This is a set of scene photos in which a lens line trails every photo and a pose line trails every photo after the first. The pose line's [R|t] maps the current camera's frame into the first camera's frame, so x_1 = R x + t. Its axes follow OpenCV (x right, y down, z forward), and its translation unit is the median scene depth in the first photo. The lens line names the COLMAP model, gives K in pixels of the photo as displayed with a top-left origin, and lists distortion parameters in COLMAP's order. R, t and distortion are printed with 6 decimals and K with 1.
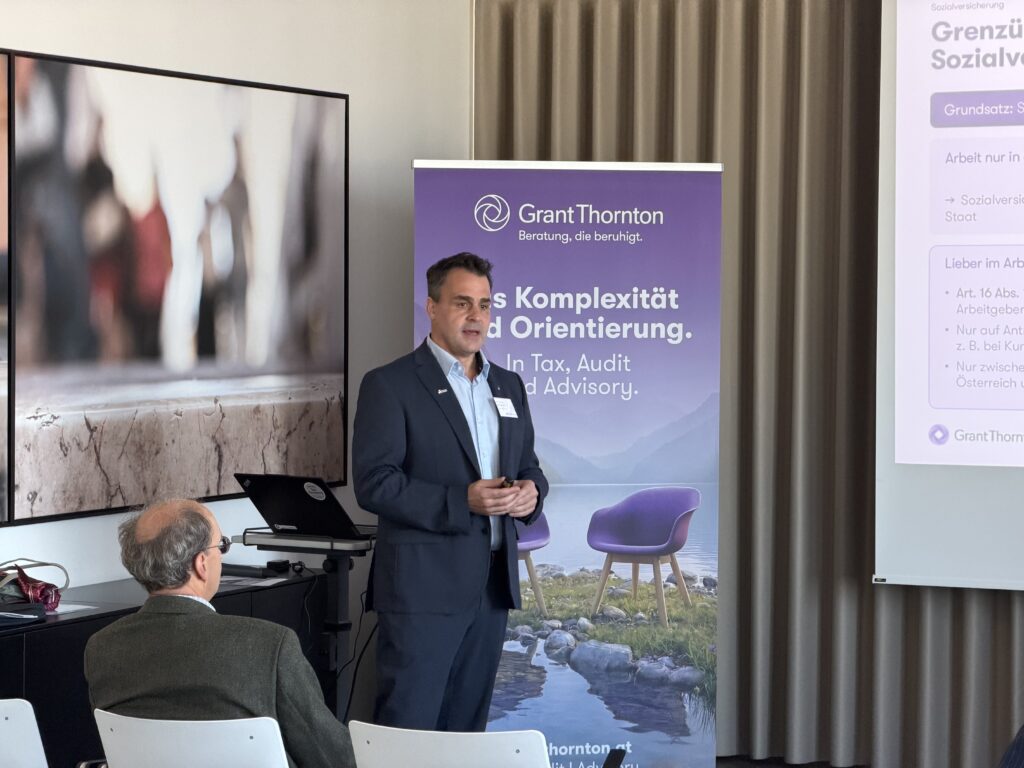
lens RADIAL K [[3083.3, 0, 512.1], [0, 3083.3, 386.1], [0, 0, 1]] dist [0.197868, 0.000000]
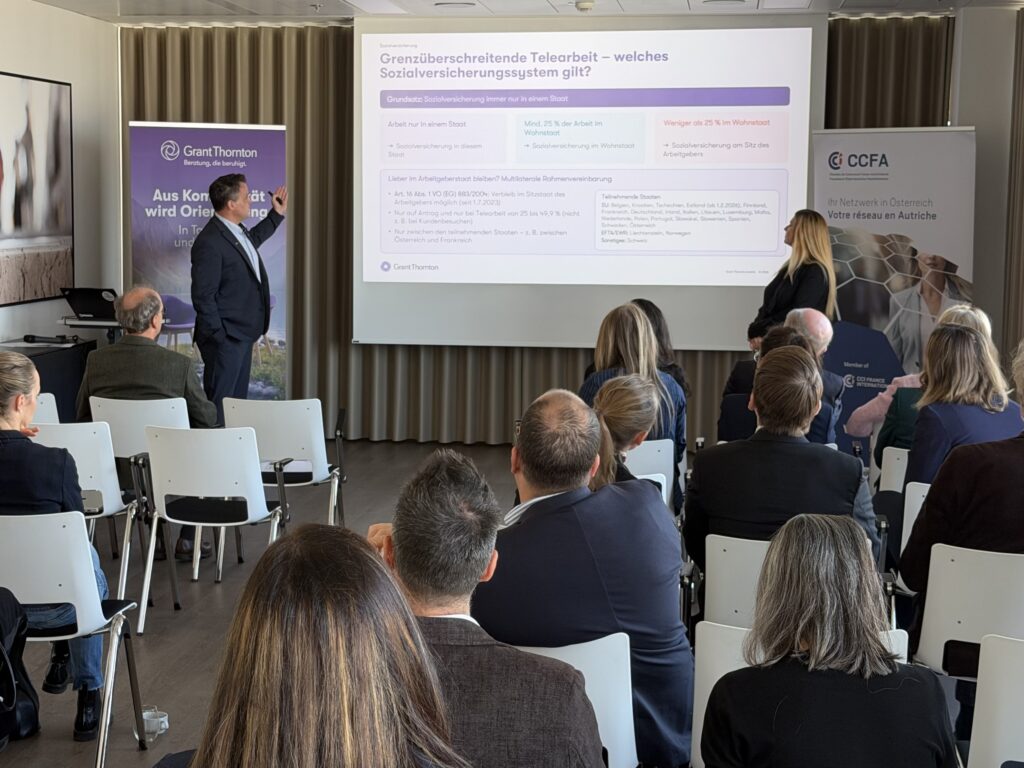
lens RADIAL K [[1940.2, 0, 436.6], [0, 1940.2, 387.7], [0, 0, 1]] dist [0.169060, 0.000000]
pose [[0.962811, -0.025237, 0.268996, -0.174046], [0.006521, 0.997508, 0.070247, 0.006339], [-0.270099, -0.065881, 0.960576, -0.207234]]
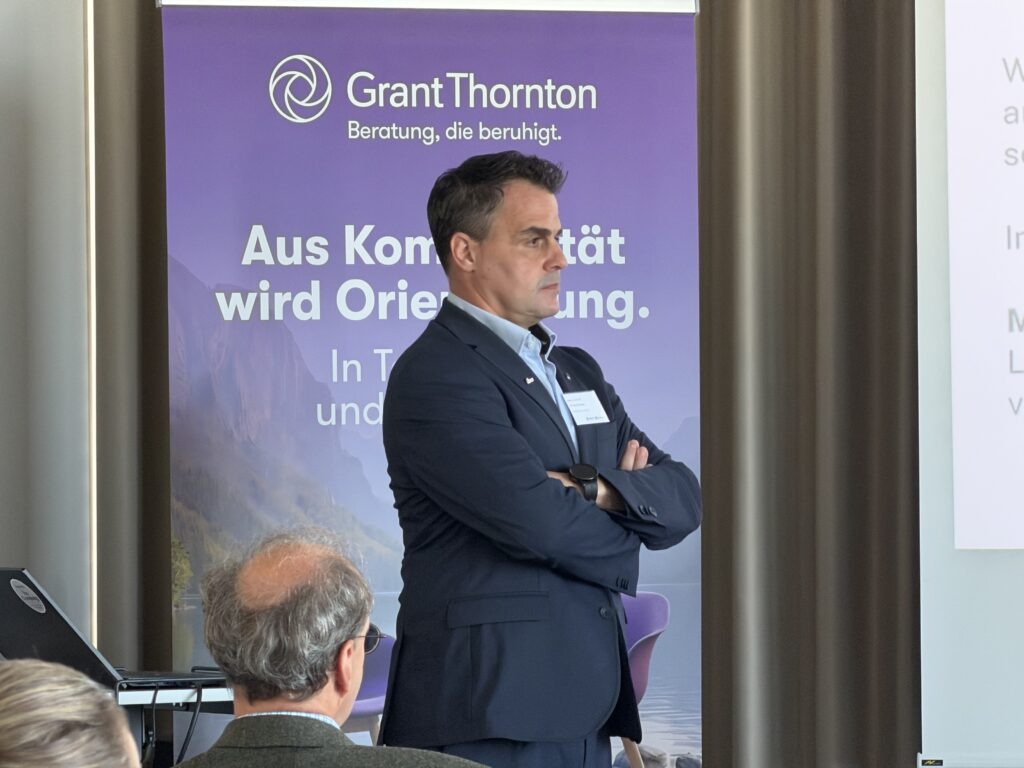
lens RADIAL K [[6163.4, 0, 513.8], [0, 6163.4, 389.4], [0, 0, 1]] dist [0.172245, 0.000000]
pose [[0.976280, -0.016059, 0.215915, -0.202046], [0.022641, 0.999350, -0.028045, 0.027285], [-0.215325, 0.032269, 0.976009, -0.058286]]
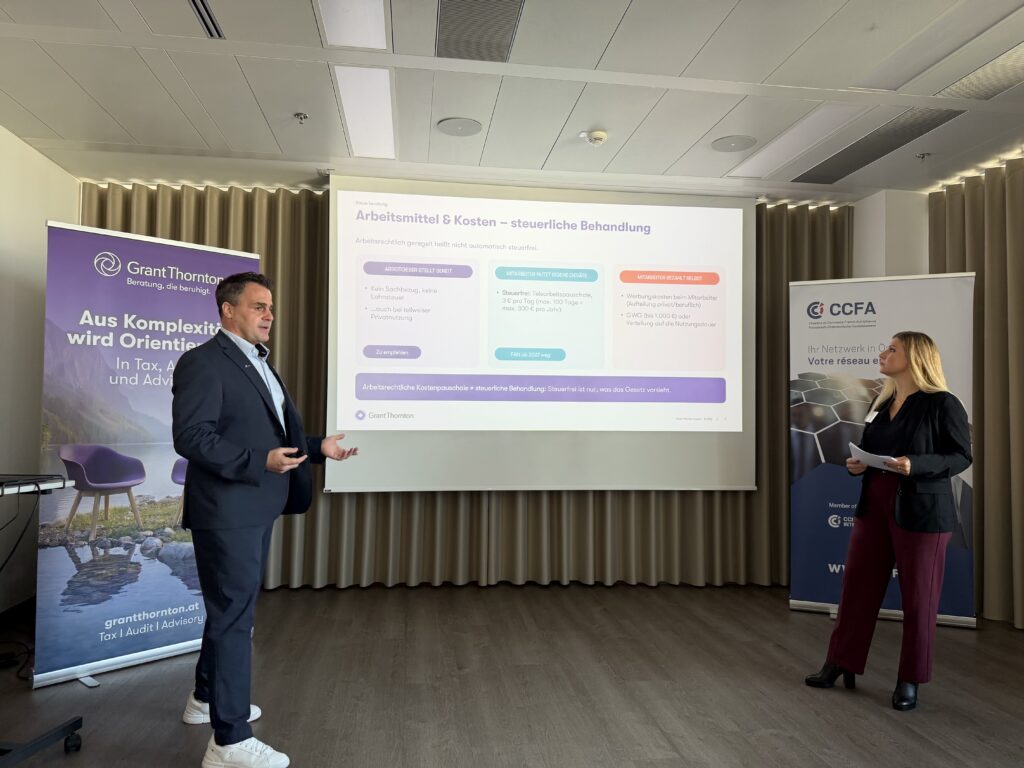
lens RADIAL K [[720.8, 0, 517.0], [0, 720.8, 388.0], [0, 0, 1]] dist [0.030460, -0.041558]
pose [[0.845098, 0.019757, 0.534246, -0.025347], [0.012763, 0.998286, -0.057107, 0.027445], [-0.534459, 0.055079, 0.843398, 0.590208]]
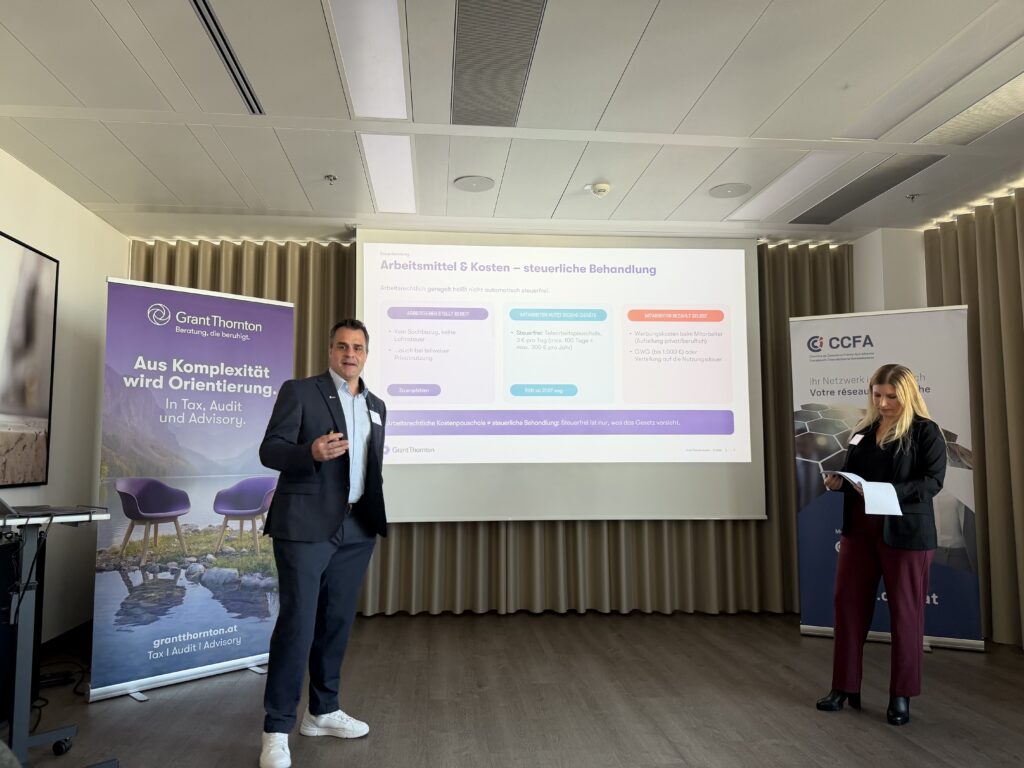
lens RADIAL K [[720.8, 0, 508.6], [0, 720.8, 391.7], [0, 0, 1]] dist [0.030460, -0.041558]
pose [[0.867235, 0.033205, 0.496790, -0.035793], [0.024176, 0.993789, -0.108627, 0.033219], [-0.497311, 0.106216, 0.861046, 0.563967]]
